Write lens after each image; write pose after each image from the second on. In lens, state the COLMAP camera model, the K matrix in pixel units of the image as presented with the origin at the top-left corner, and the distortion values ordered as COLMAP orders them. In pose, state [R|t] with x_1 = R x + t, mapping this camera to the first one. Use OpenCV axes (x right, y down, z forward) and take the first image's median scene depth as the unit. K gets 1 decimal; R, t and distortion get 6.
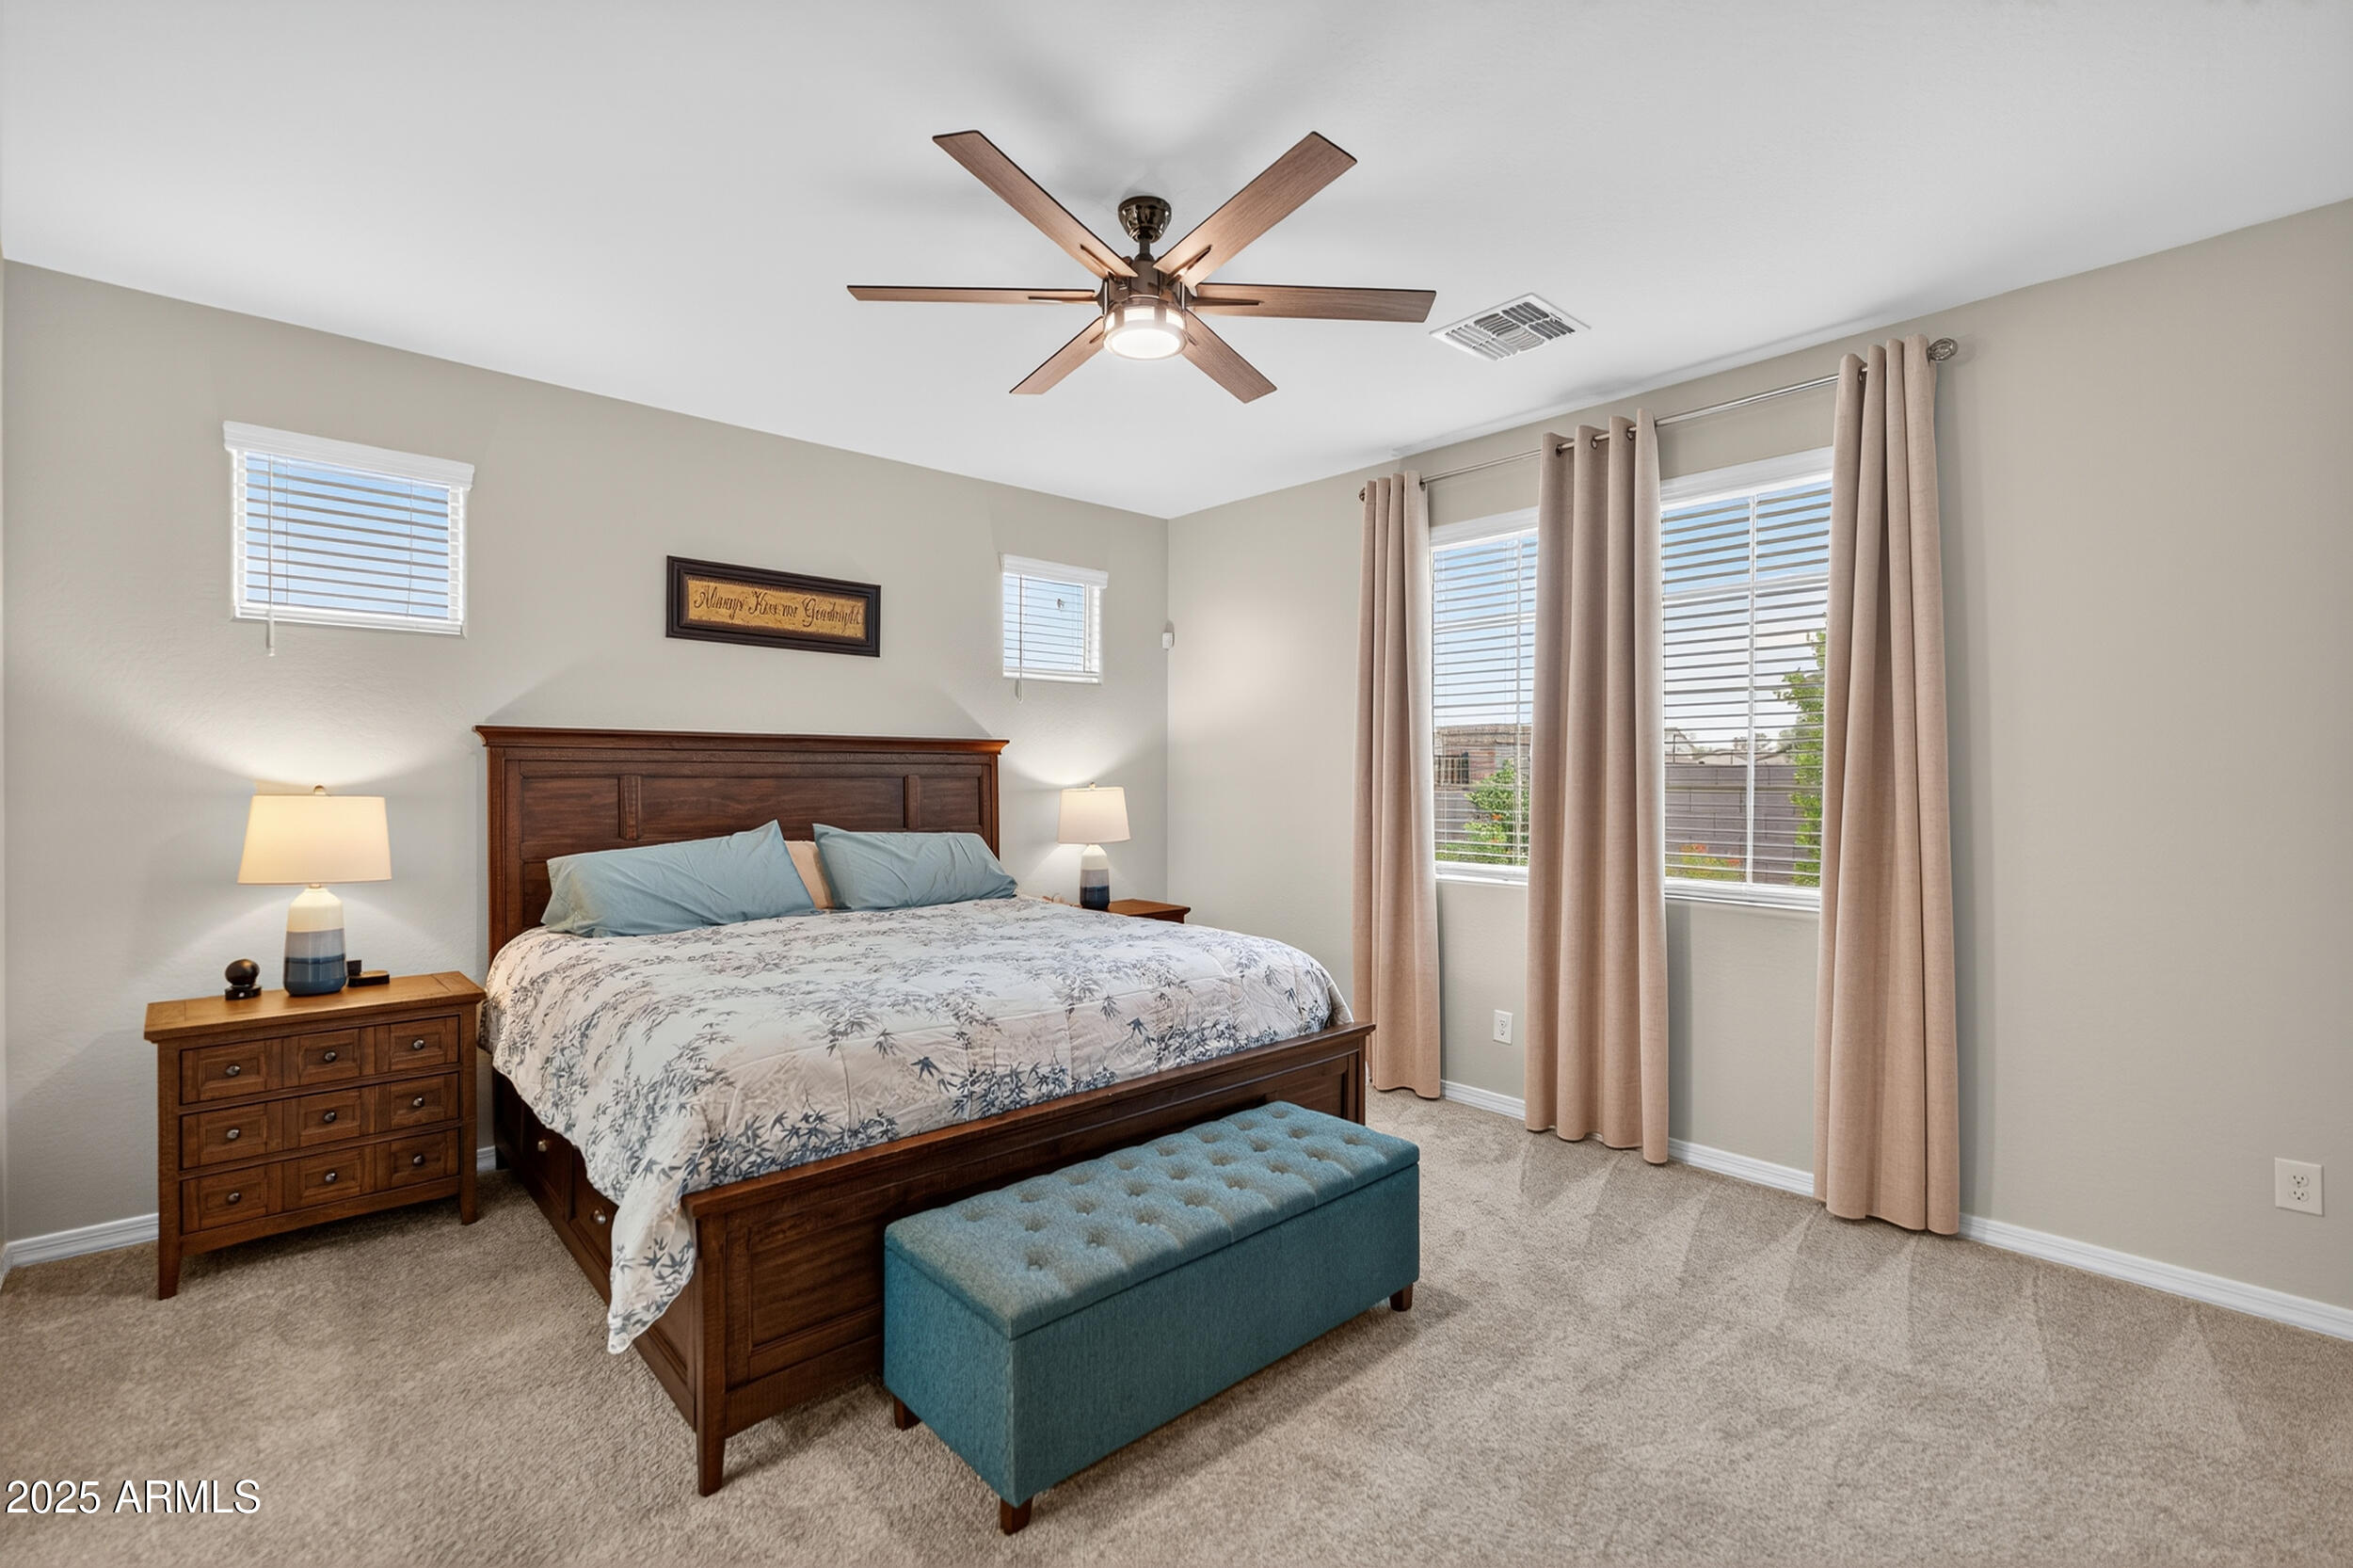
lens RADIAL K [[1005.1, 0, 1173.5], [0, 1005.1, 781.8], [0, 0, 1]] dist [-0.004049, -0.000284]
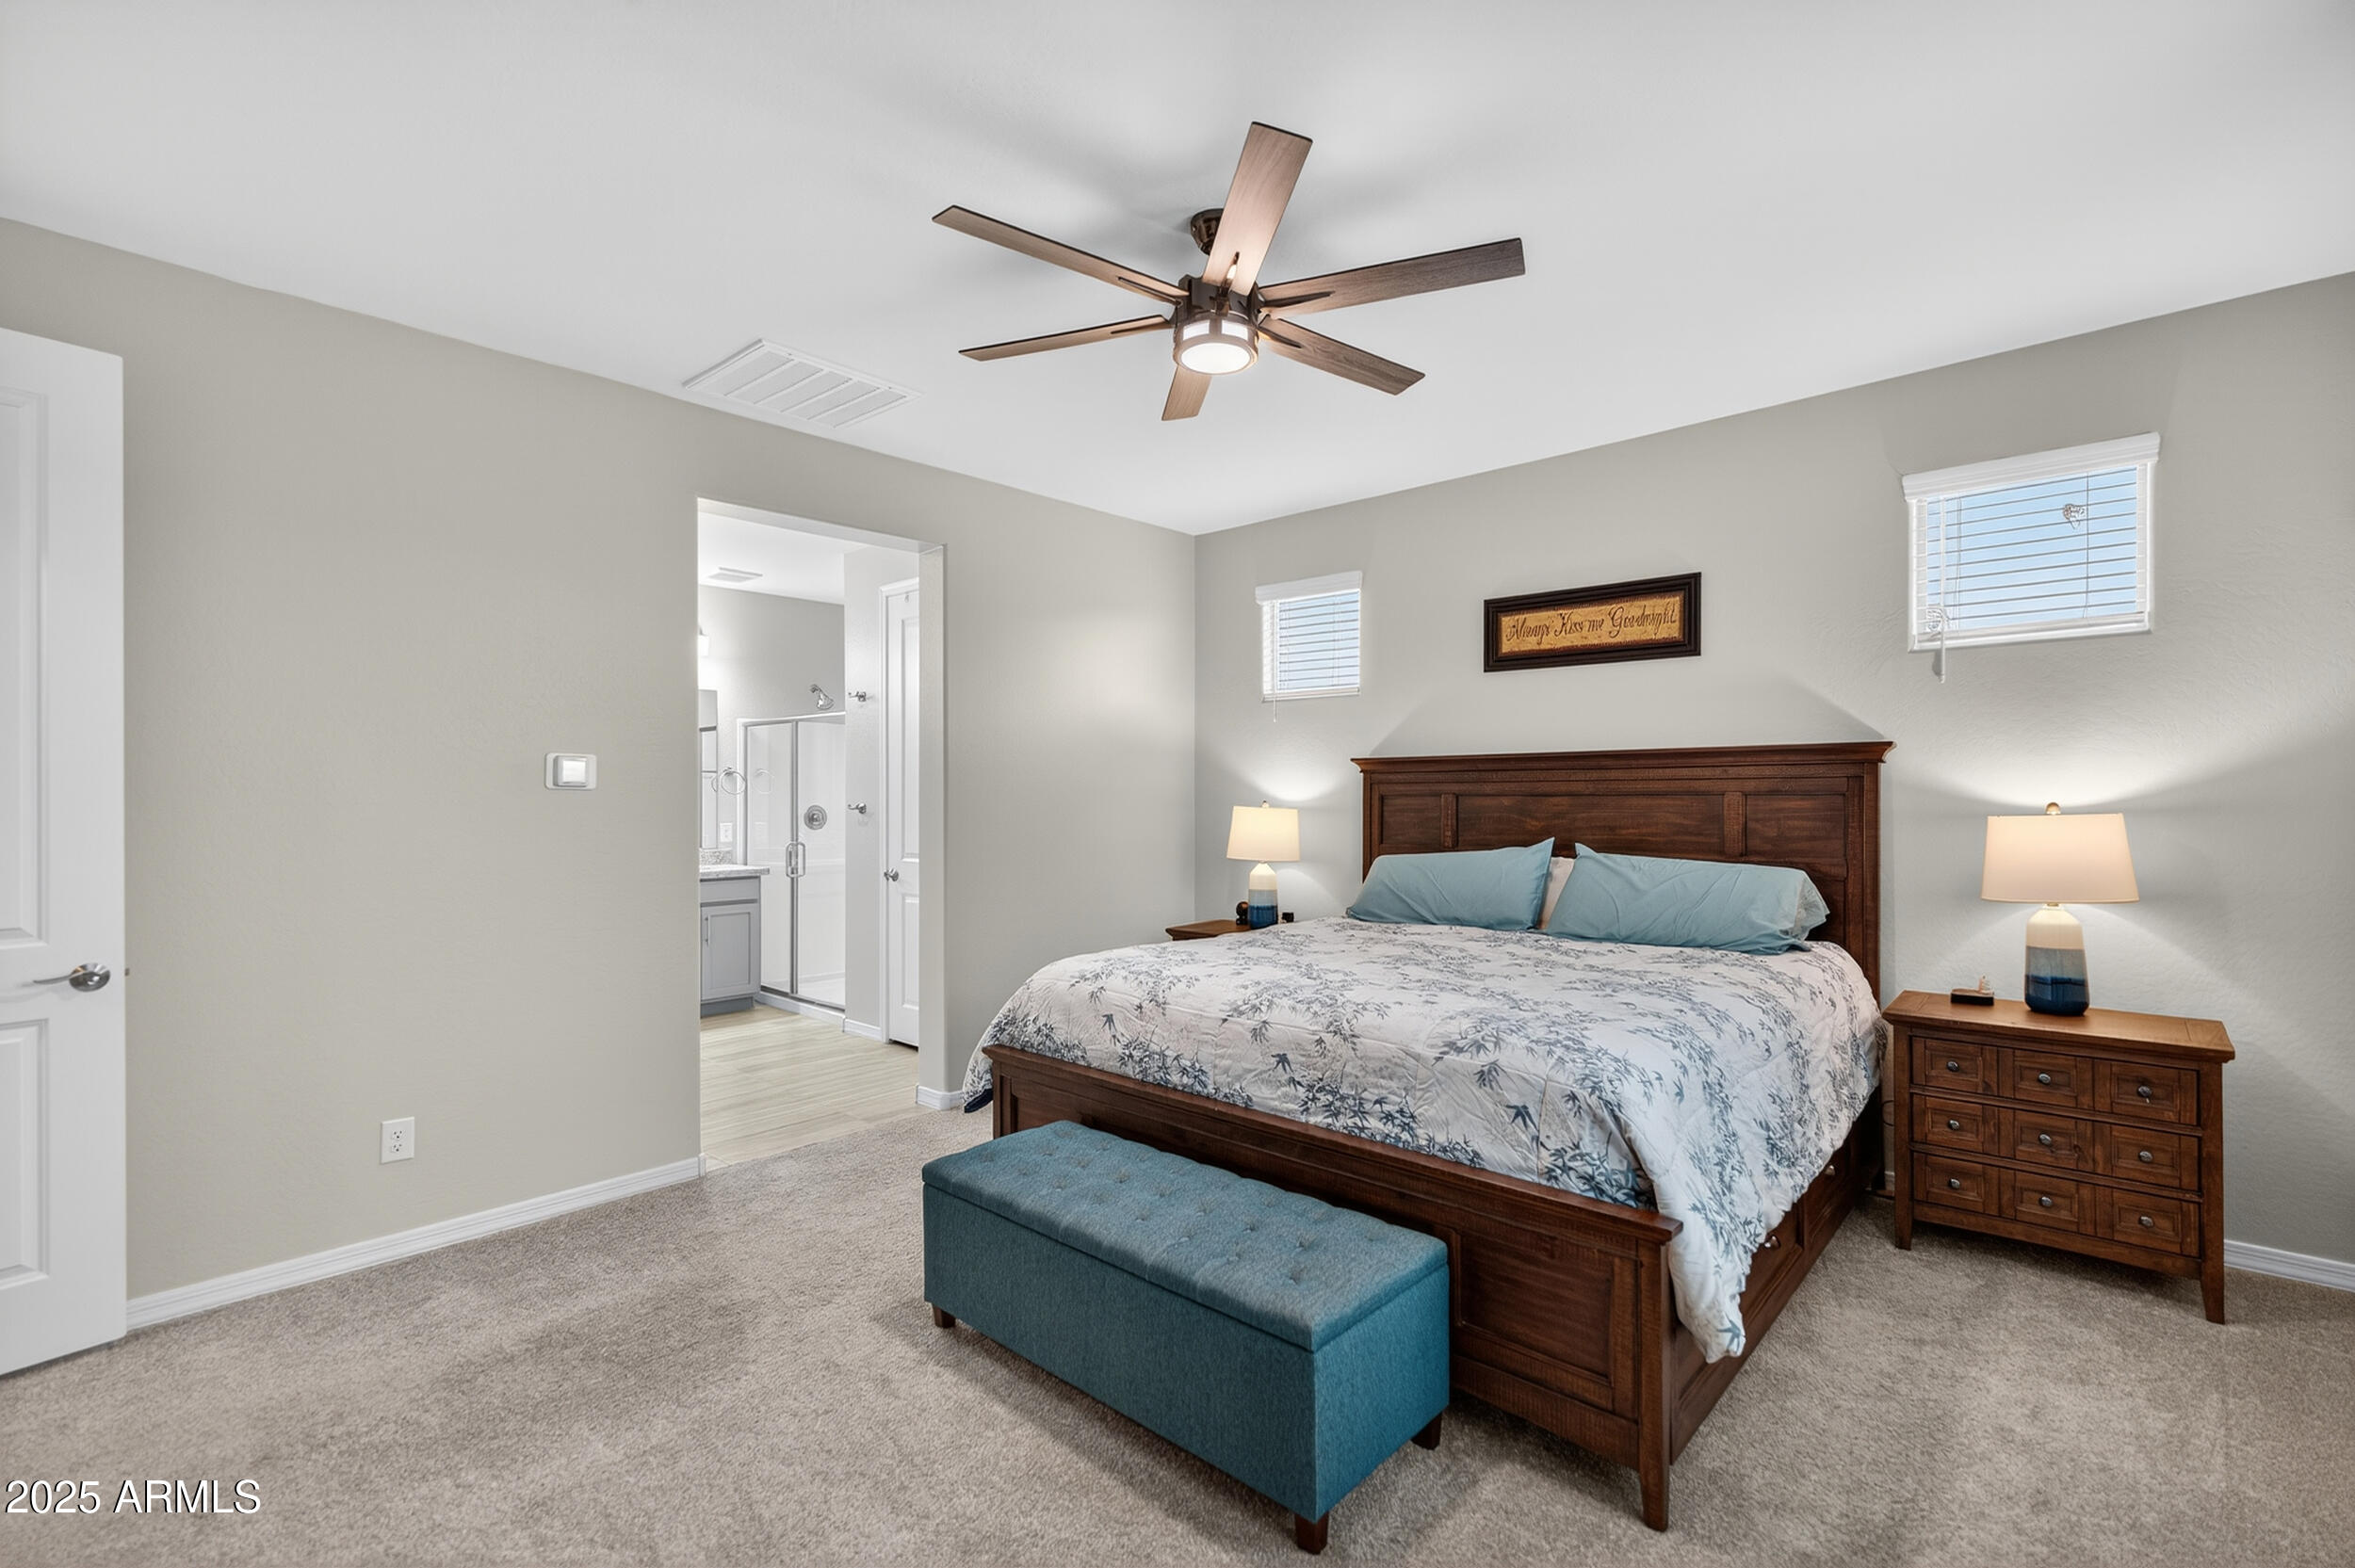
lens RADIAL K [[1005.9, 0, 1174.2], [0, 1005.9, 779.6], [0, 0, 1]] dist [-0.004049, -0.000284]
pose [[0.113675, -0.015986, -0.993389, 0.574012], [-0.003012, 0.999860, -0.016435, -0.002336], [0.993513, 0.004860, 0.113611, 0.512860]]
